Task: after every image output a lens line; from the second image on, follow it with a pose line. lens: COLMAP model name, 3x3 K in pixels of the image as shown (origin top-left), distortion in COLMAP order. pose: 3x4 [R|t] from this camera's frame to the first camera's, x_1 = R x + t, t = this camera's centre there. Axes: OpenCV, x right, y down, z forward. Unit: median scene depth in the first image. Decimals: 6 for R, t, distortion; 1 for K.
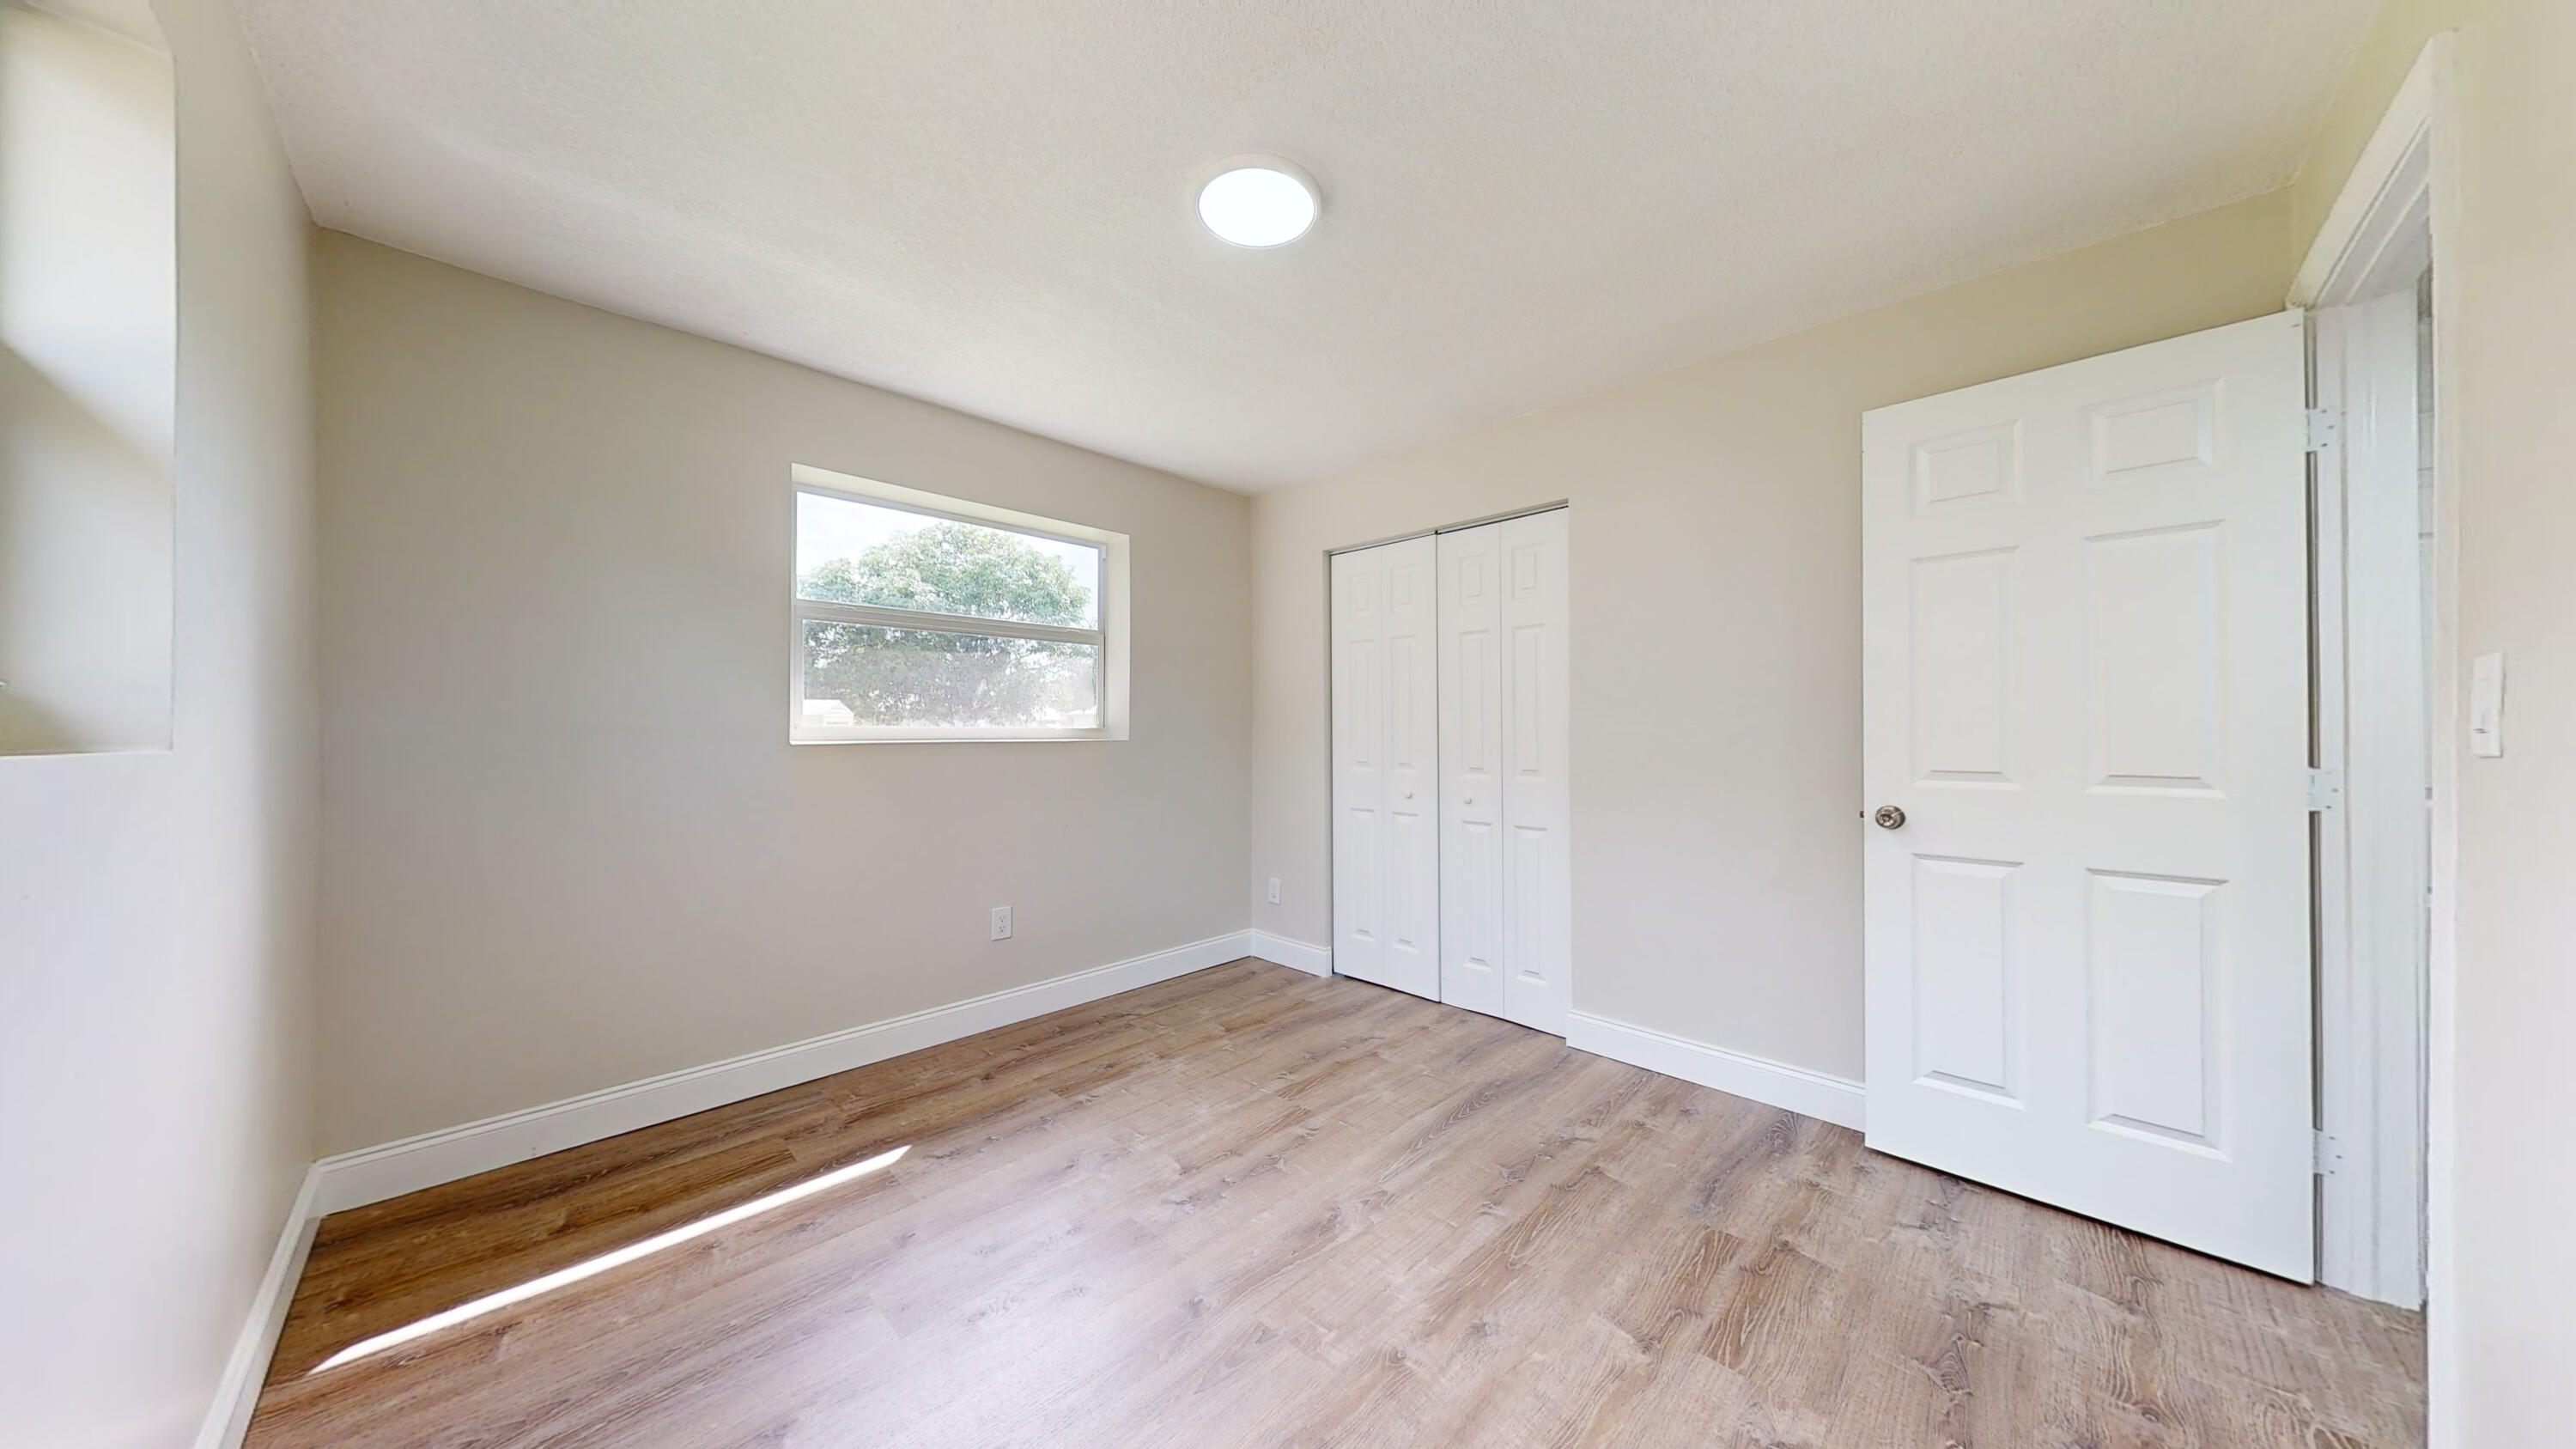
lens RADIAL K [[779.5, 0, 1286.9], [0, 779.5, 726.1], [0, 0, 1]] dist [0.000934, 0.000003]
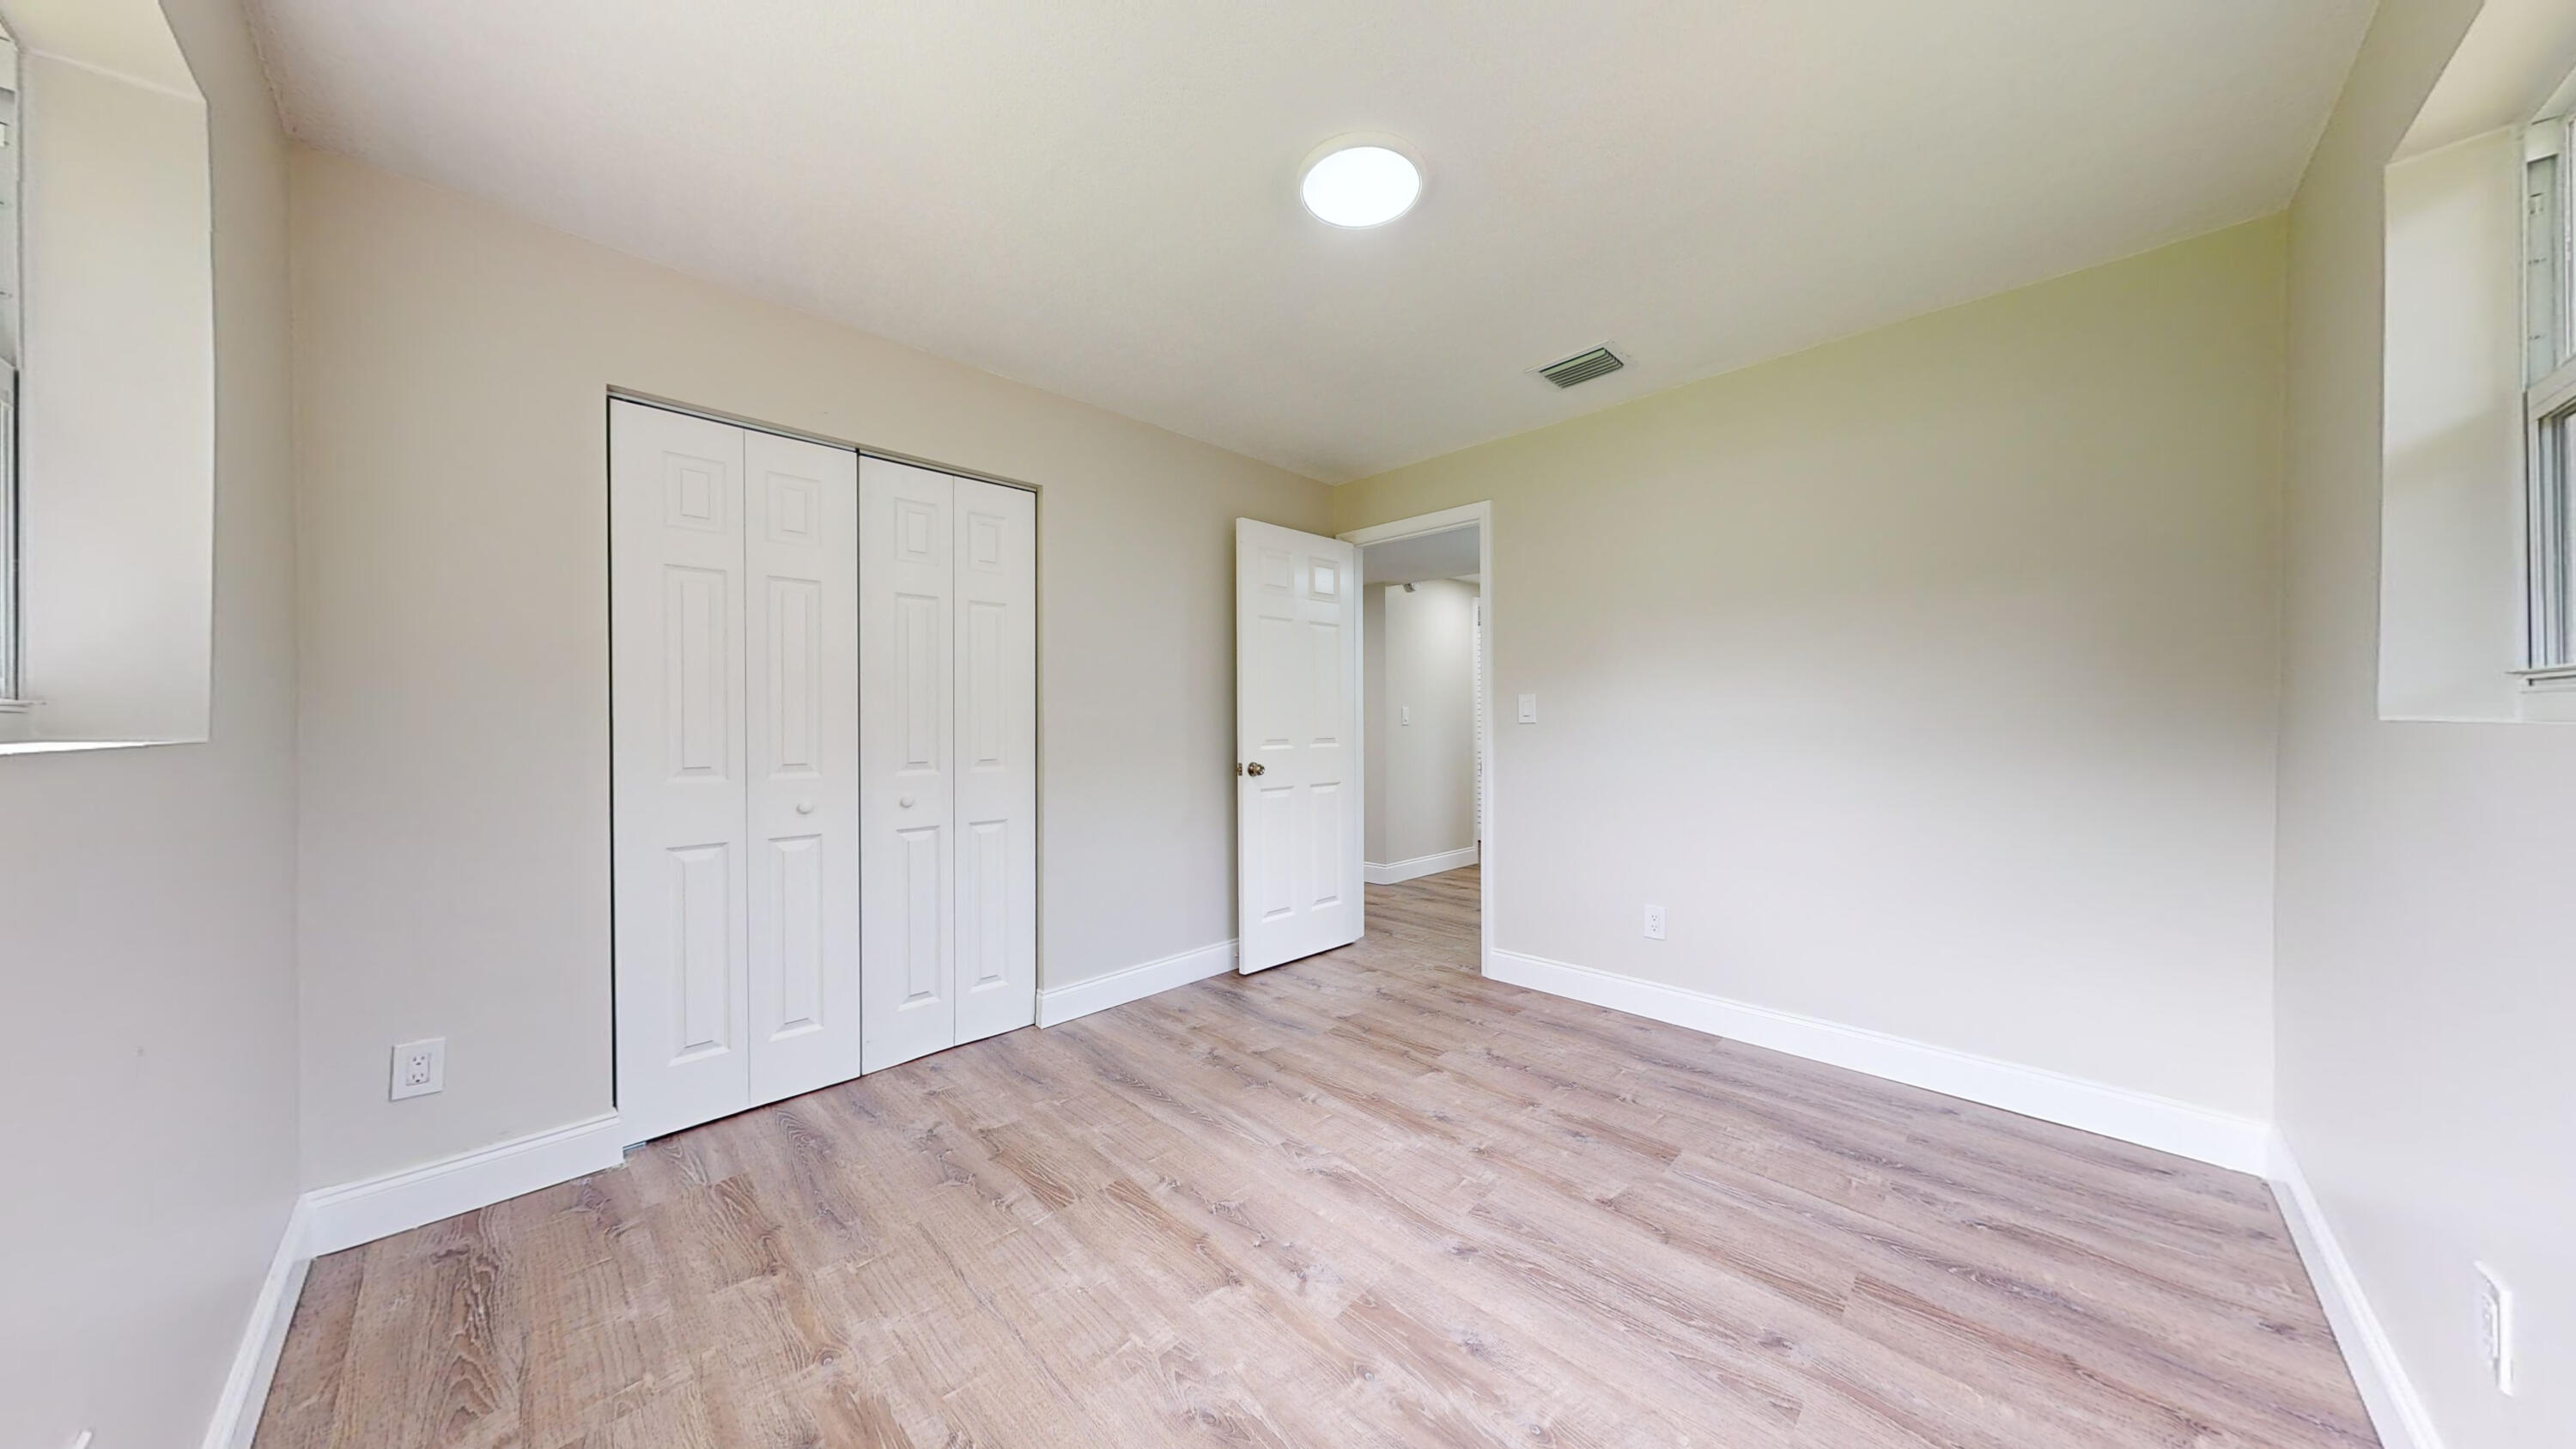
lens RADIAL K [[784.3, 0, 1286.8], [0, 784.3, 724.8], [0, 0, 1]] dist [0.000890, 0.000002]
pose [[-0.004840, -0.004371, 0.999979, -0.826968], [-0.003409, 0.999985, 0.004355, 0.013387], [-0.999982, -0.003388, -0.004855, 0.869615]]
